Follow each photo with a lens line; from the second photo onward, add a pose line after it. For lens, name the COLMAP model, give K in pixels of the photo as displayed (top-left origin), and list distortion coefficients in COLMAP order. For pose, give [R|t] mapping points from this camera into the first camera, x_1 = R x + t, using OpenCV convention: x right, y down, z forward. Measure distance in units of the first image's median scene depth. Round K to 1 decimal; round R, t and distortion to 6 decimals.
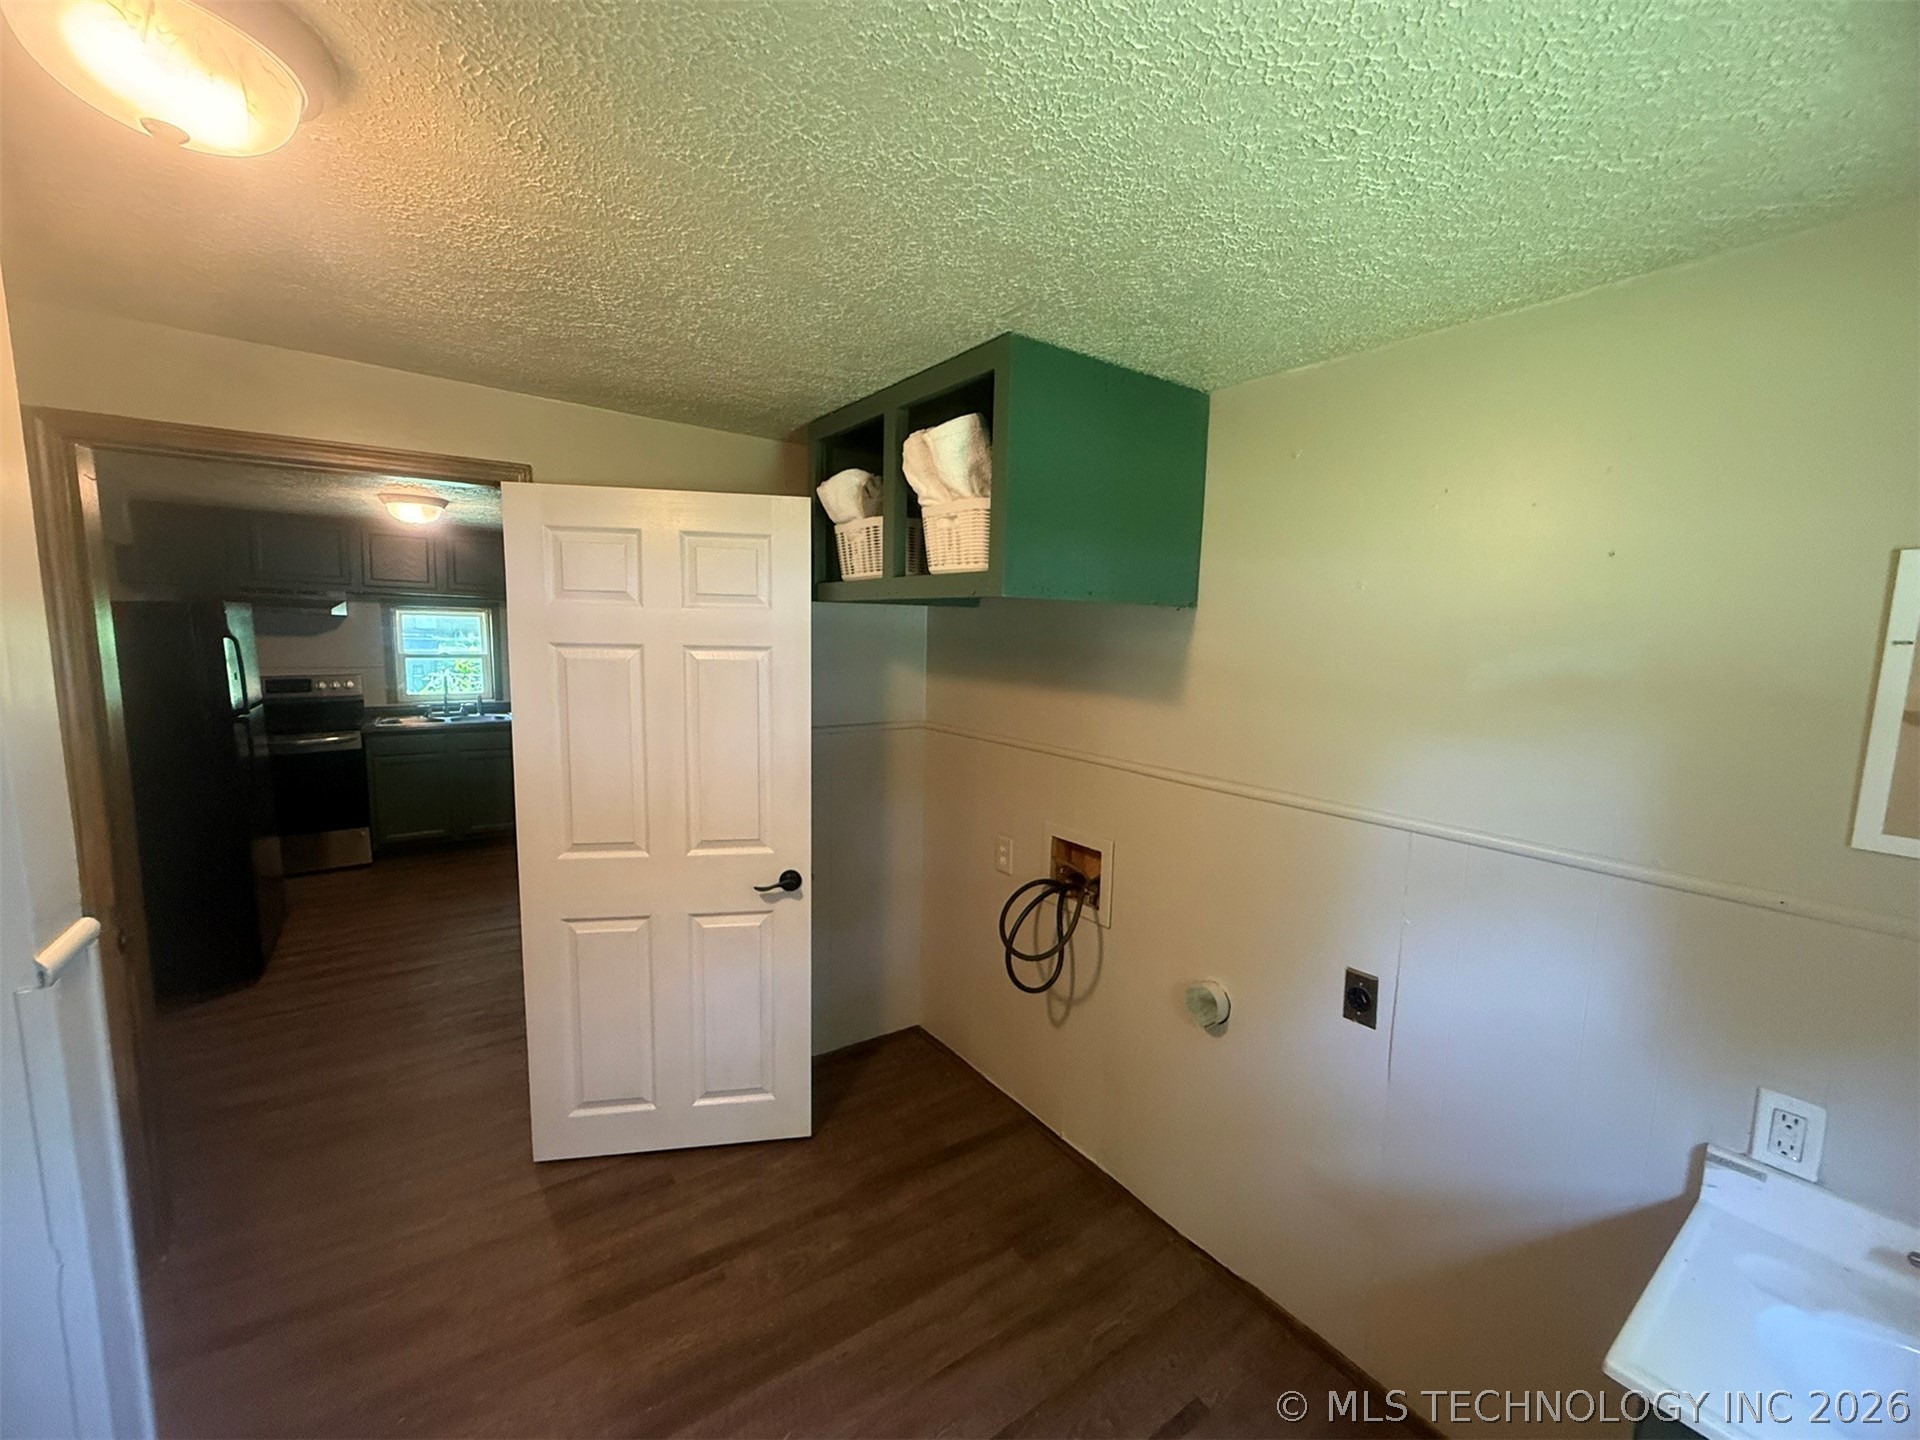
lens RADIAL K [[763.2, 0, 946.2], [0, 763.2, 715.7], [0, 0, 1]] dist [0.001466, -0.000310]
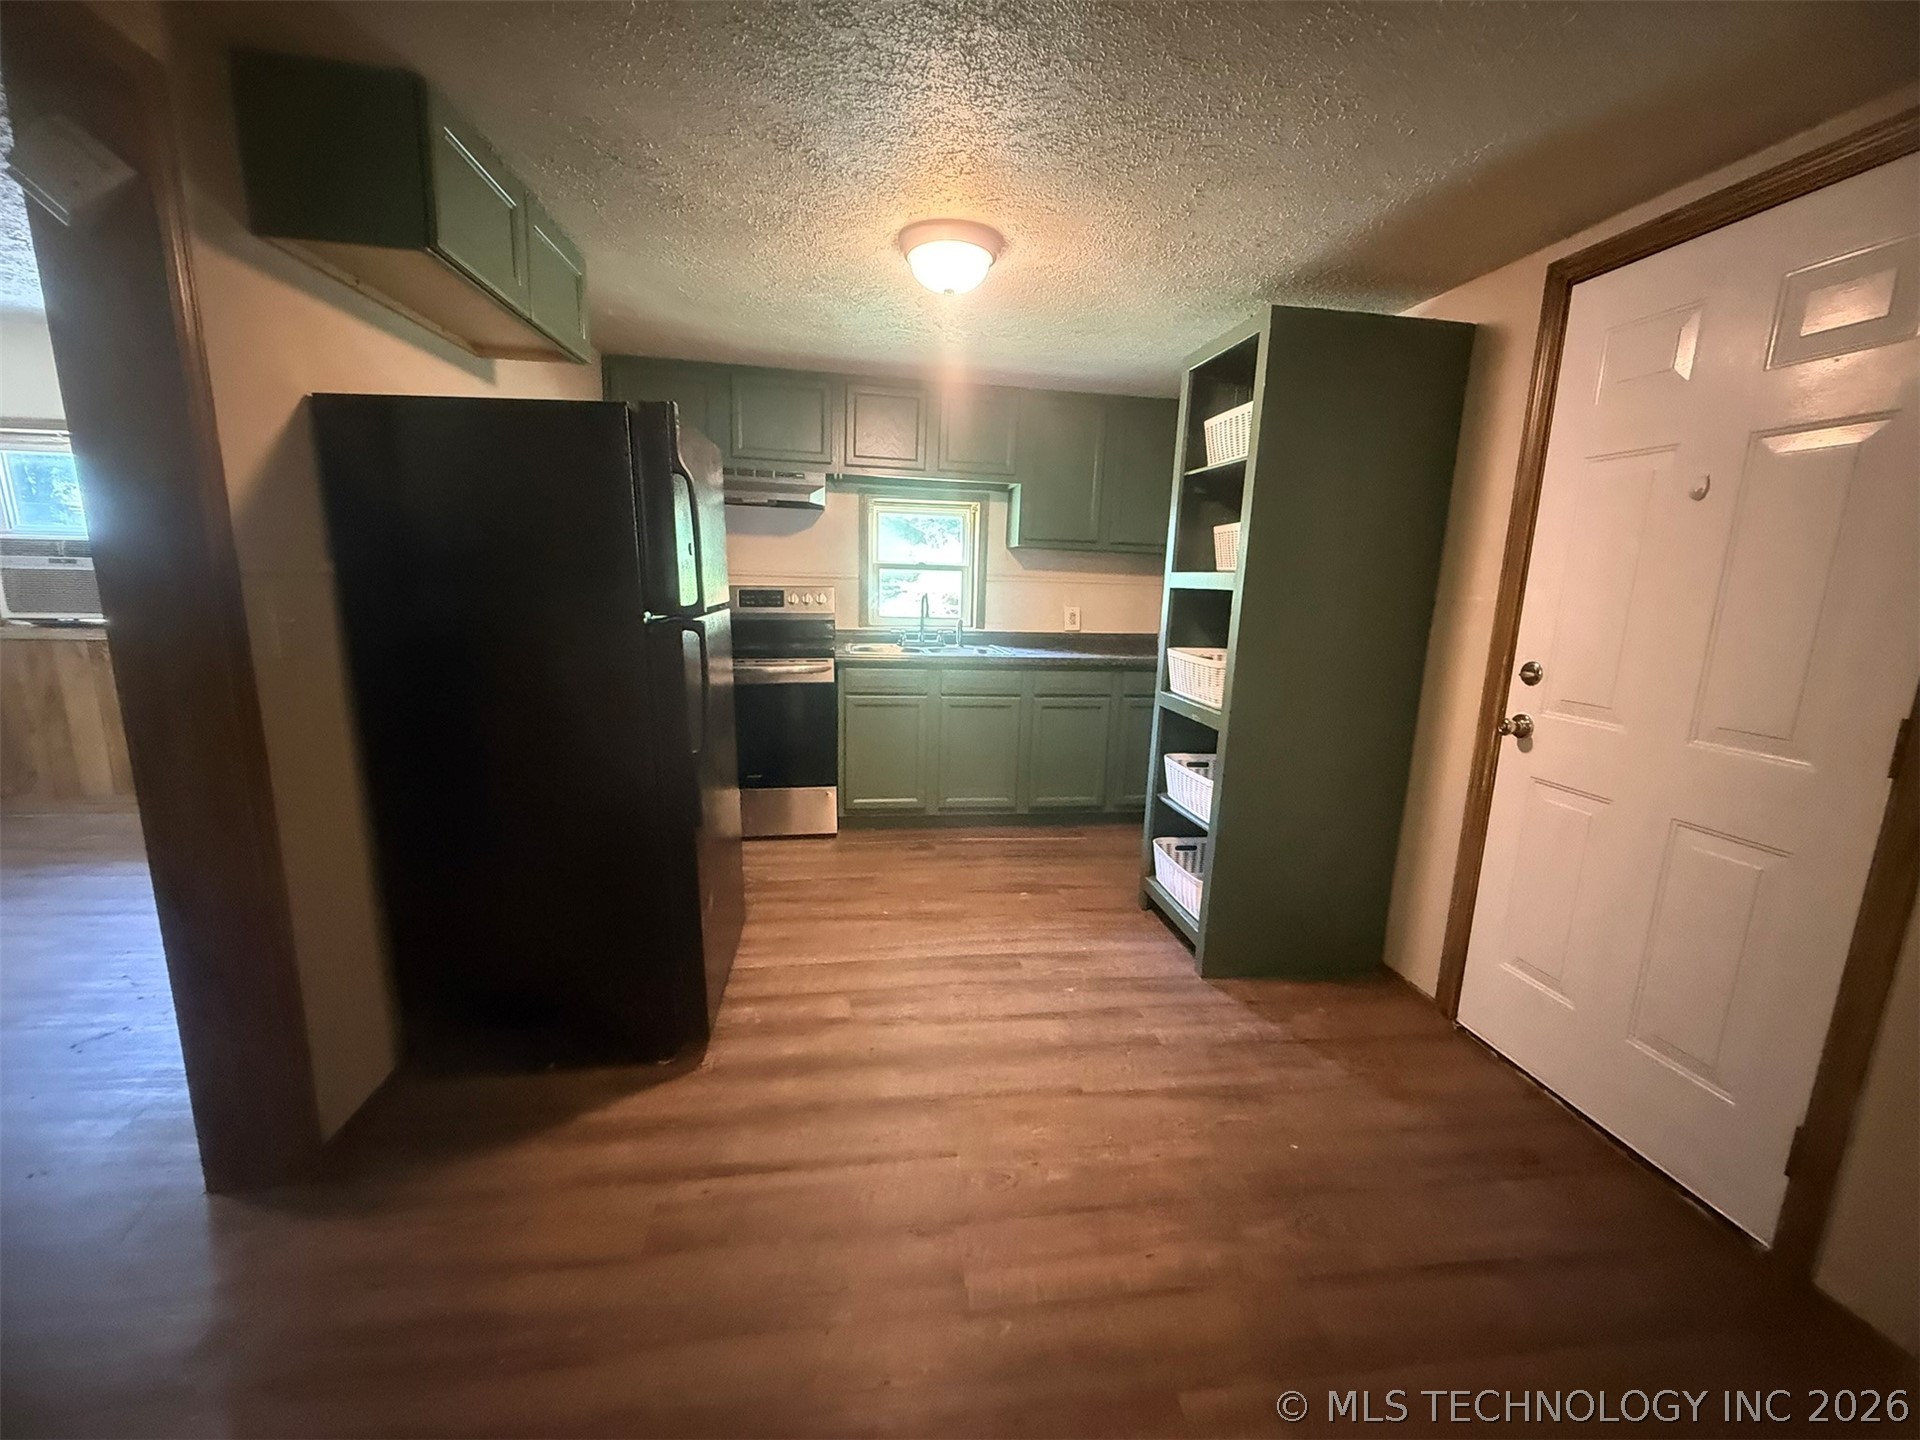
lens RADIAL K [[763.2, 0, 952.9], [0, 763.2, 714.6], [0, 0, 1]] dist [0.001466, -0.000310]
pose [[0.891805, 0.082261, -0.444878, -0.318033], [-0.056720, 0.995902, 0.070448, 0.014697], [0.448850, -0.037592, 0.892816, 0.374995]]
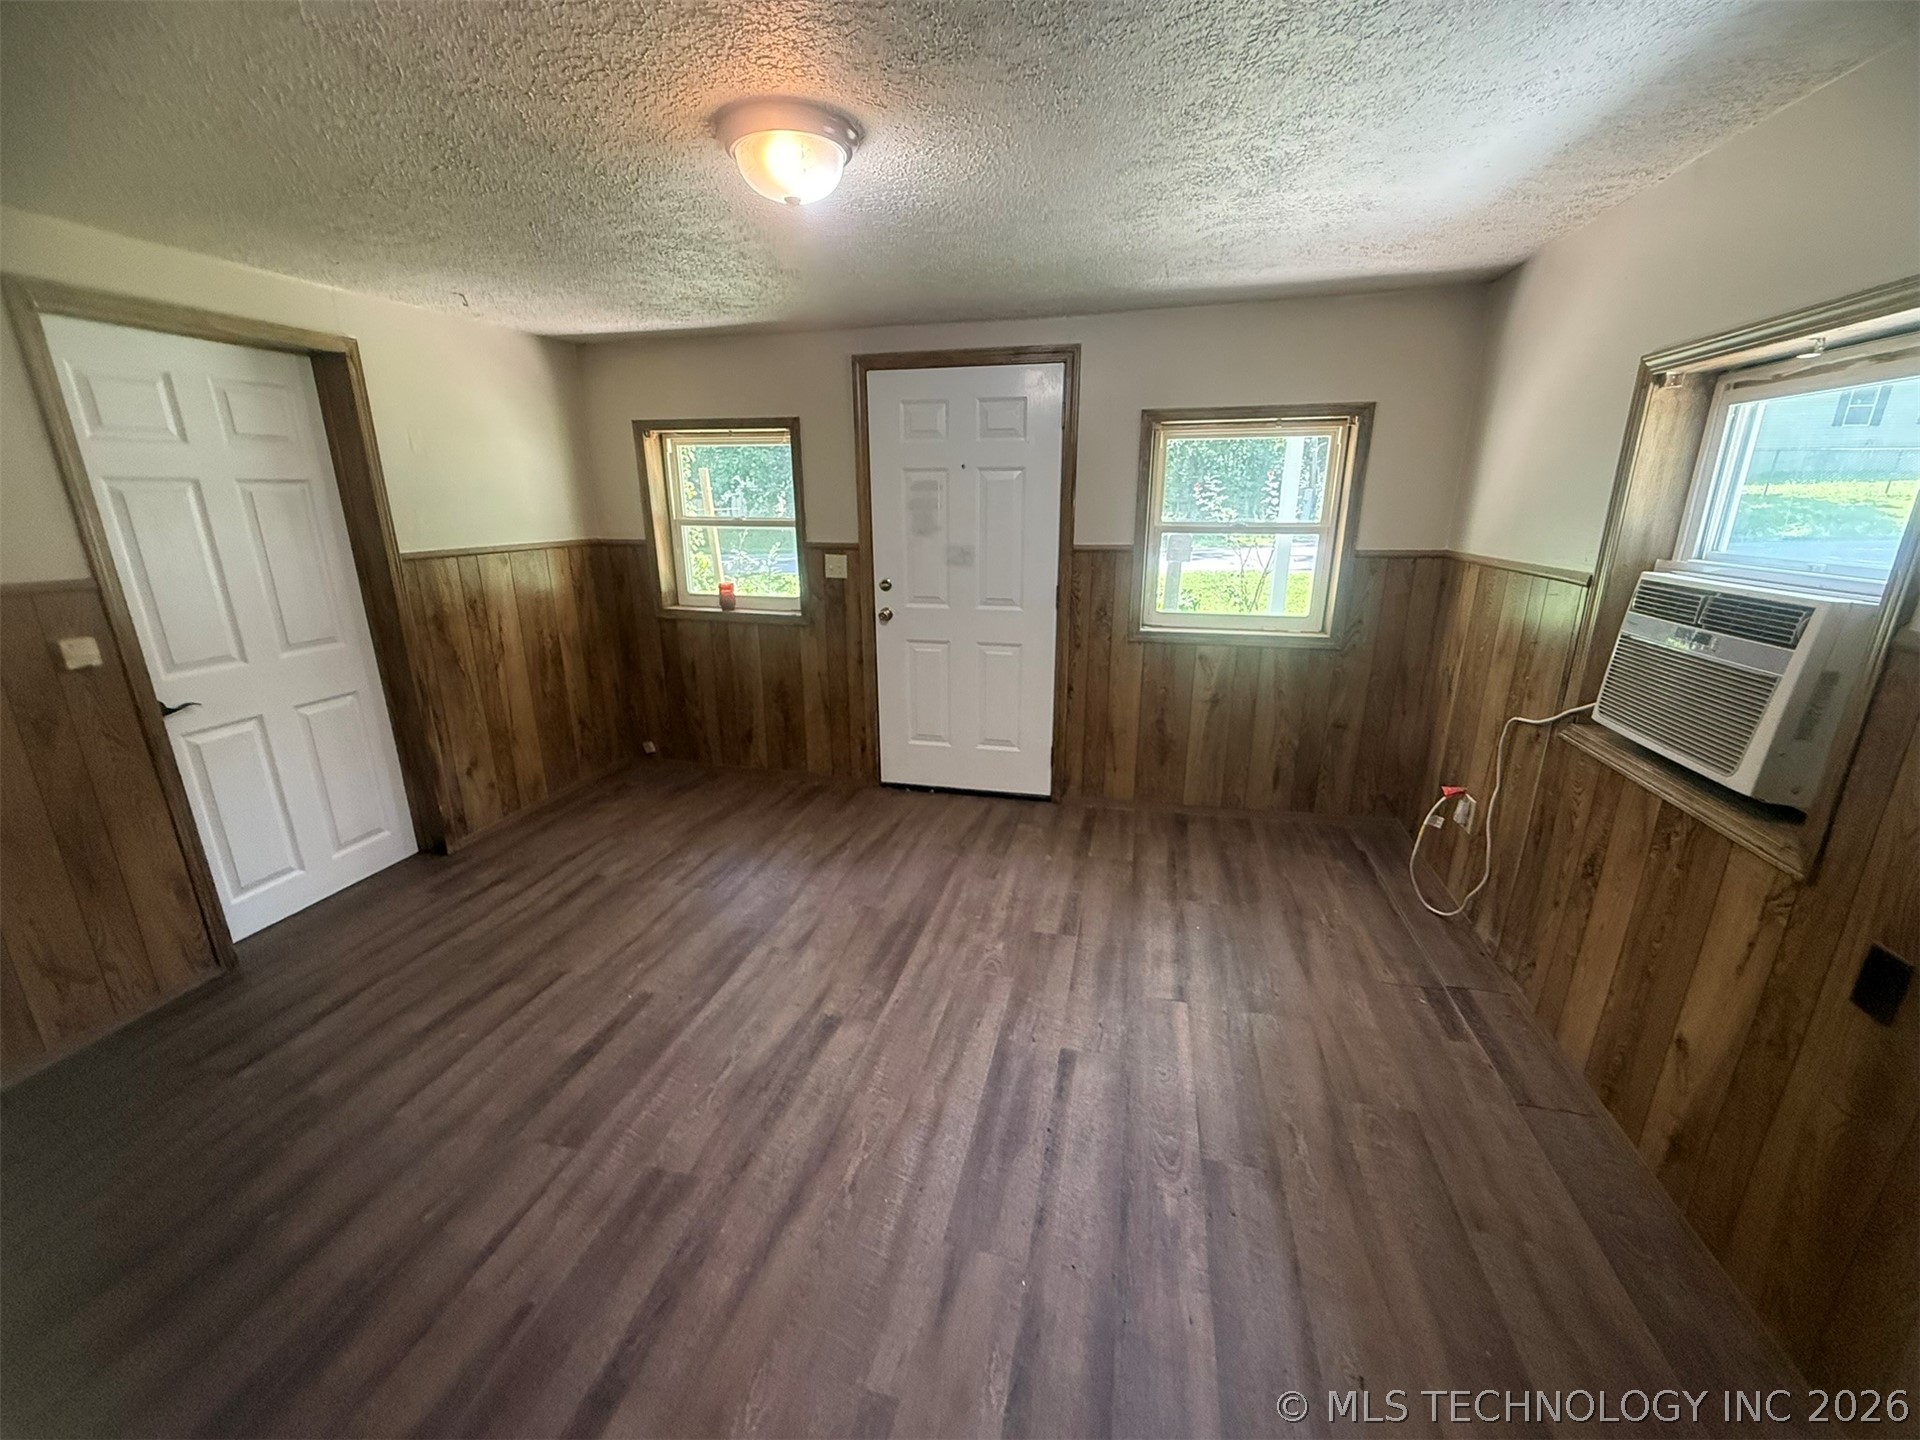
lens RADIAL K [[763.2, 0, 950.7], [0, 763.2, 714.5], [0, 0, 1]] dist [0.001466, -0.000310]
pose [[-0.748057, 0.160738, -0.643874, -0.933552], [-0.096484, 0.933573, 0.345155, -0.083806], [0.656583, 0.320319, -0.682858, 0.674079]]
